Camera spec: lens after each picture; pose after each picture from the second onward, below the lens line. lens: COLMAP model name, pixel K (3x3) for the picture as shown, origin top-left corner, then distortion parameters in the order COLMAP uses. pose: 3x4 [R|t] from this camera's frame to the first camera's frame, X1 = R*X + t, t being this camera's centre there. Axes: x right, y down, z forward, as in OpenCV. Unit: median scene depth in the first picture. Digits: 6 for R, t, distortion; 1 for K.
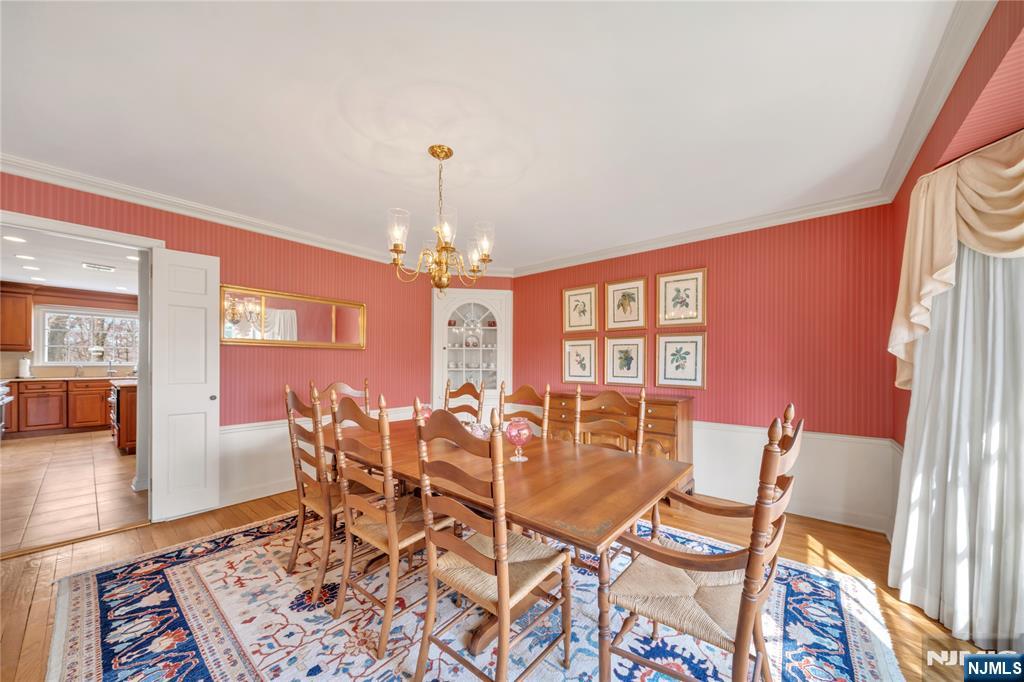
lens RADIAL K [[353.9, 0, 502.1], [0, 353.9, 361.7], [0, 0, 1]] dist [0.001041, -0.000015]
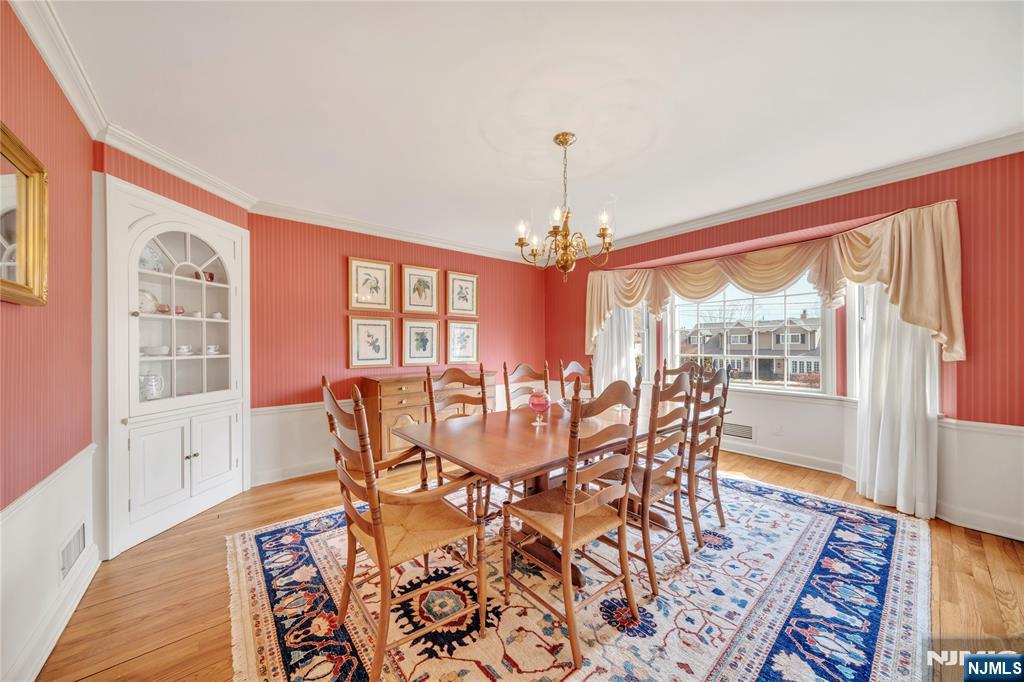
lens RADIAL K [[353.9, 0, 502.1], [0, 353.9, 361.7], [0, 0, 1]] dist [0.001041, -0.000015]
pose [[0.178247, -0.051013, 0.982663, -0.699836], [0.000587, 0.998661, 0.051737, 0.000813], [-0.983986, -0.008645, 0.178038, 0.579788]]
